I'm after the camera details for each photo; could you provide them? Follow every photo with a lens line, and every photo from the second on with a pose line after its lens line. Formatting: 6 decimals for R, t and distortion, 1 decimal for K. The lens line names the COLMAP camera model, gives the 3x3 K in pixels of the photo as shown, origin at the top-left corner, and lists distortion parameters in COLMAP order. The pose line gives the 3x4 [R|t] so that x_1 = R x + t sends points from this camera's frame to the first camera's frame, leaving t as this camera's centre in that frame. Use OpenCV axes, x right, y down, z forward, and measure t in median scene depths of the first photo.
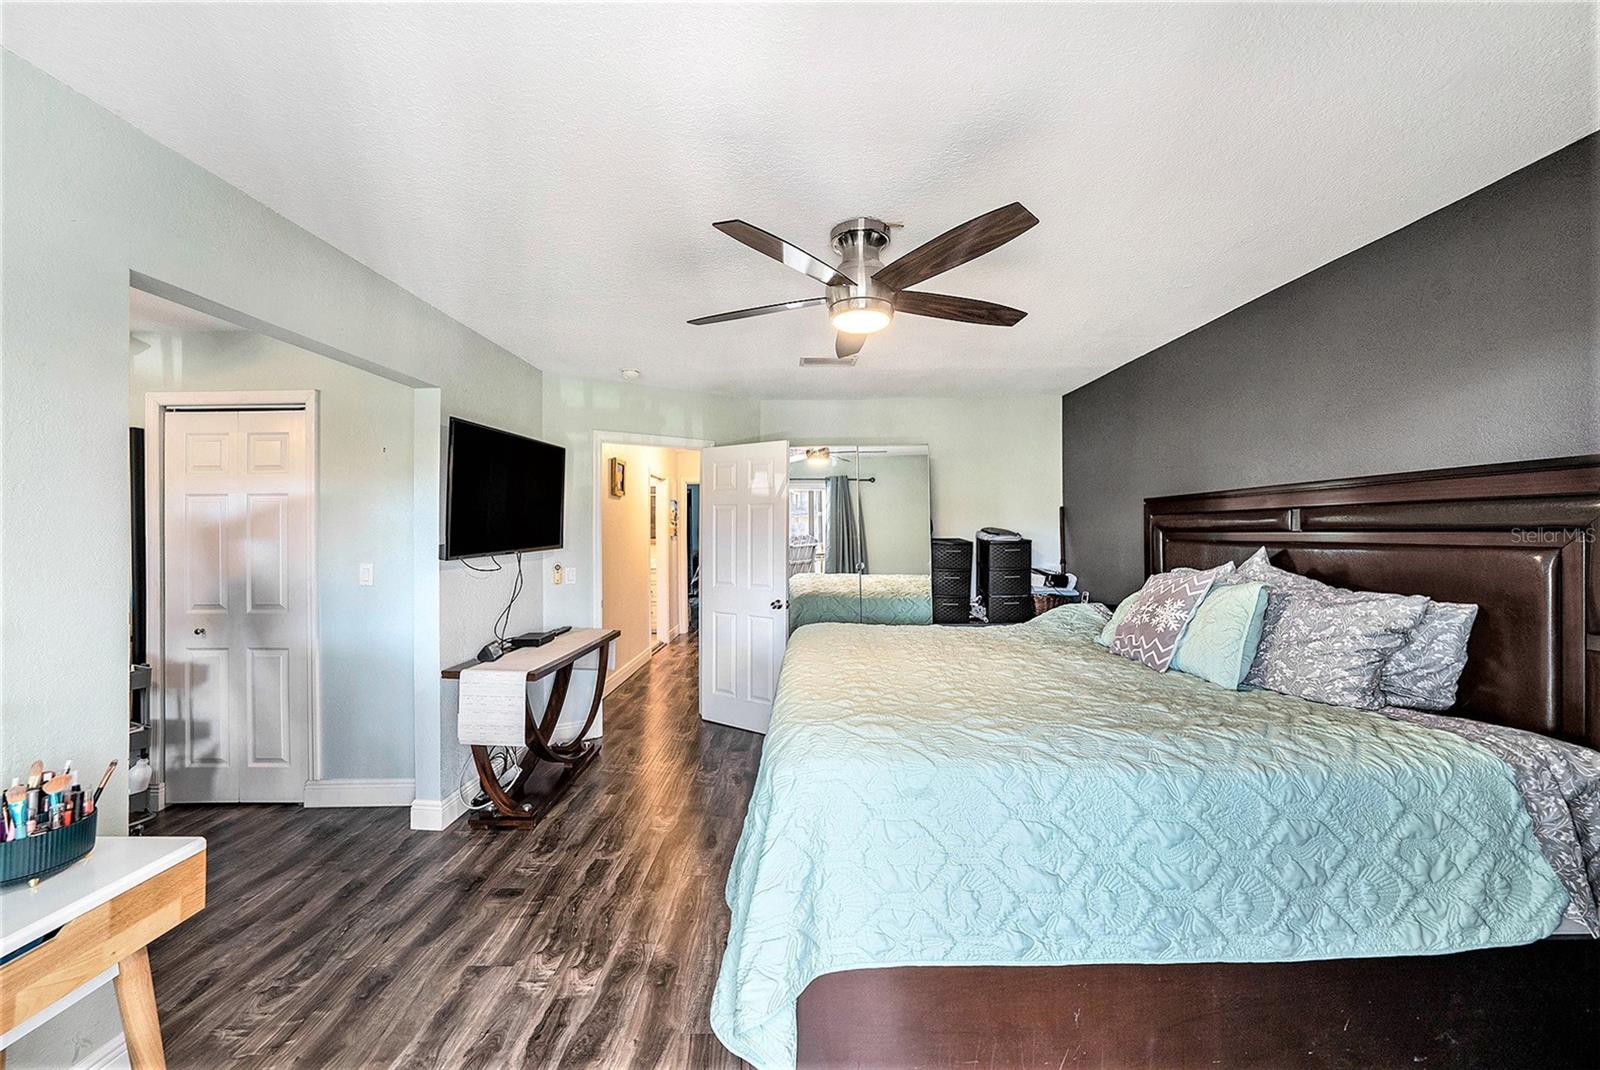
lens RADIAL K [[566.0, 0, 807.8], [0, 566.0, 528.3], [0, 0, 1]] dist [-0.030220, 0.006837]
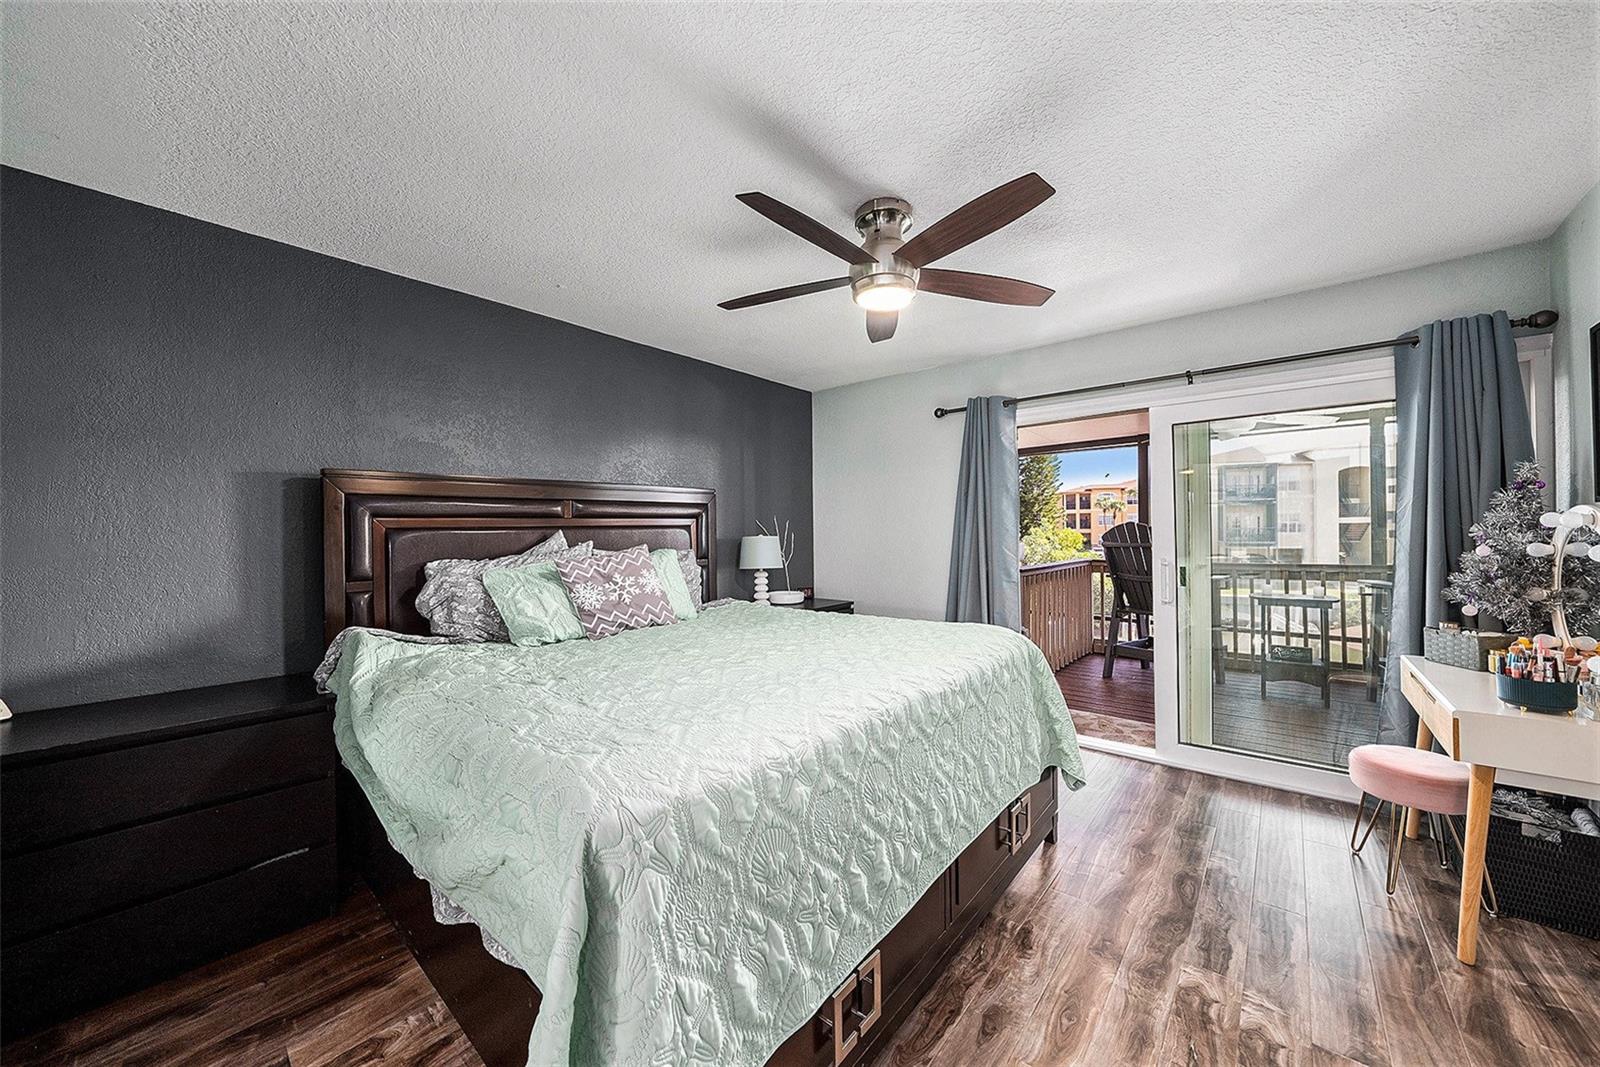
lens RADIAL K [[573.6, 0, 819.6], [0, 573.6, 533.5], [0, 0, 1]] dist [-0.000605, -0.000036]
pose [[-0.769443, 0.004847, 0.638697, -0.529346], [0.001165, 0.999980, -0.006186, 0.068171], [-0.638714, -0.004016, -0.769434, 2.128036]]
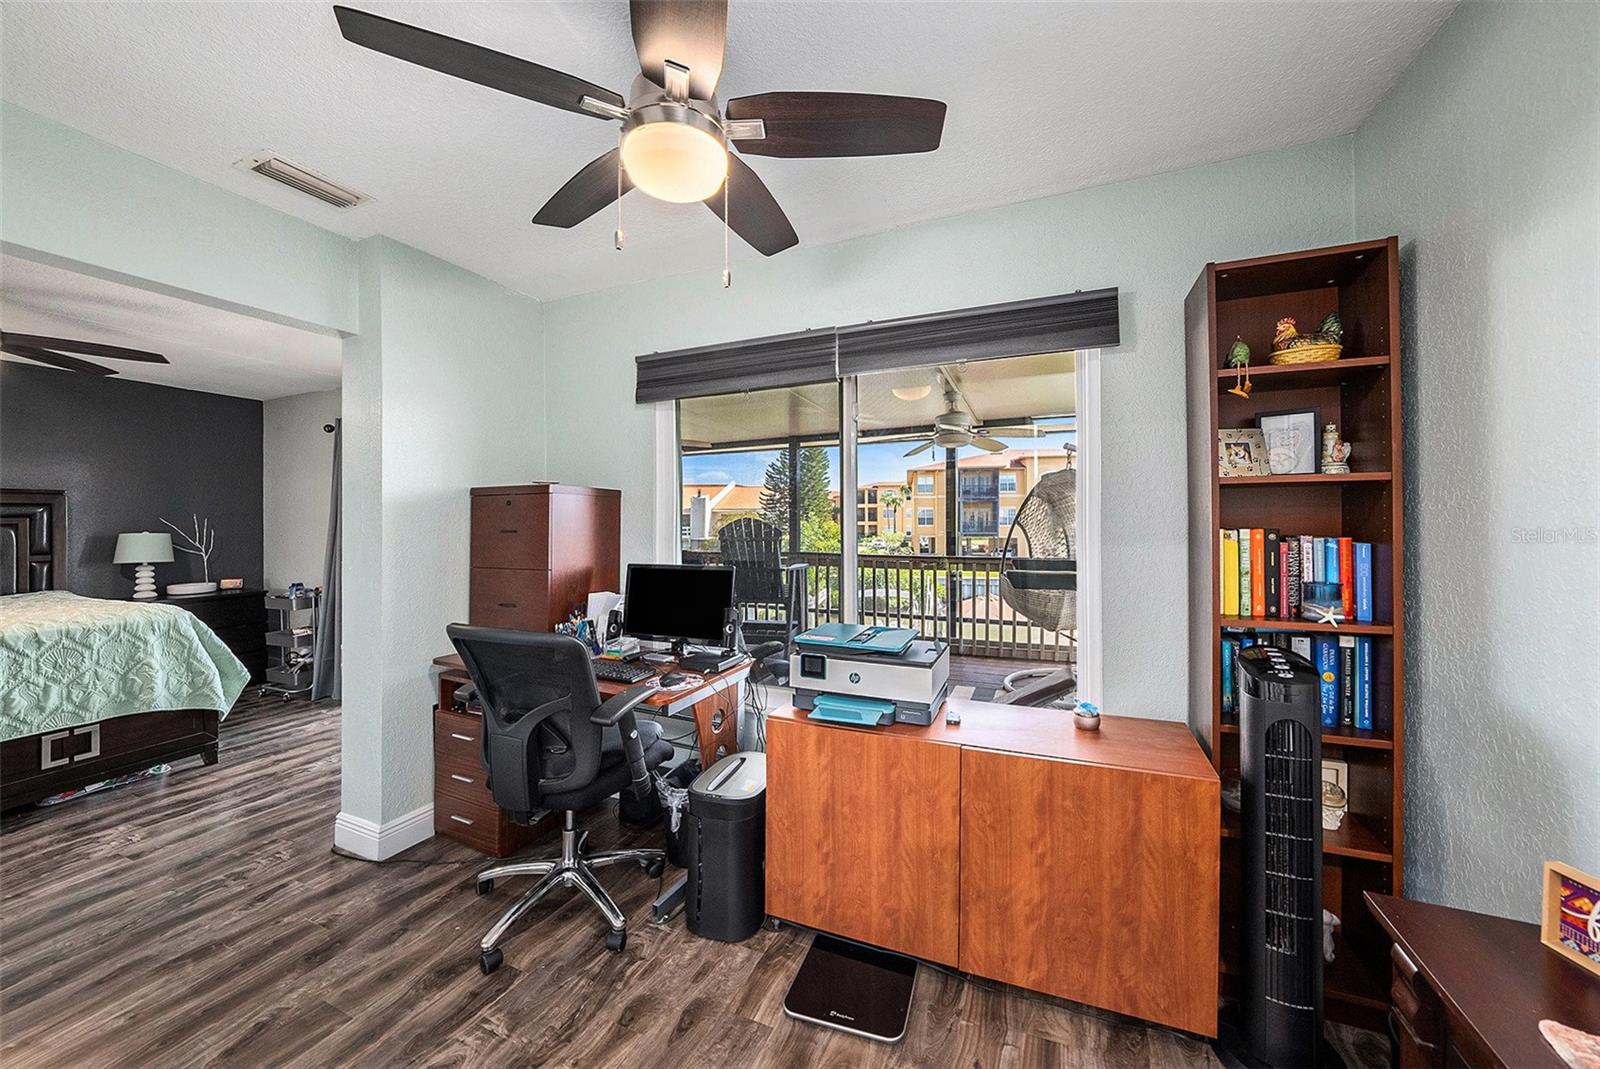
lens RADIAL K [[566.0, 0, 807.8], [0, 566.0, 527.8], [0, 0, 1]] dist [-0.030220, 0.006837]
pose [[-0.918411, 0.005733, 0.395586, -2.526832], [0.005205, 0.999984, -0.002407, 0.062072], [-0.395593, -0.000152, -0.918426, 1.554787]]
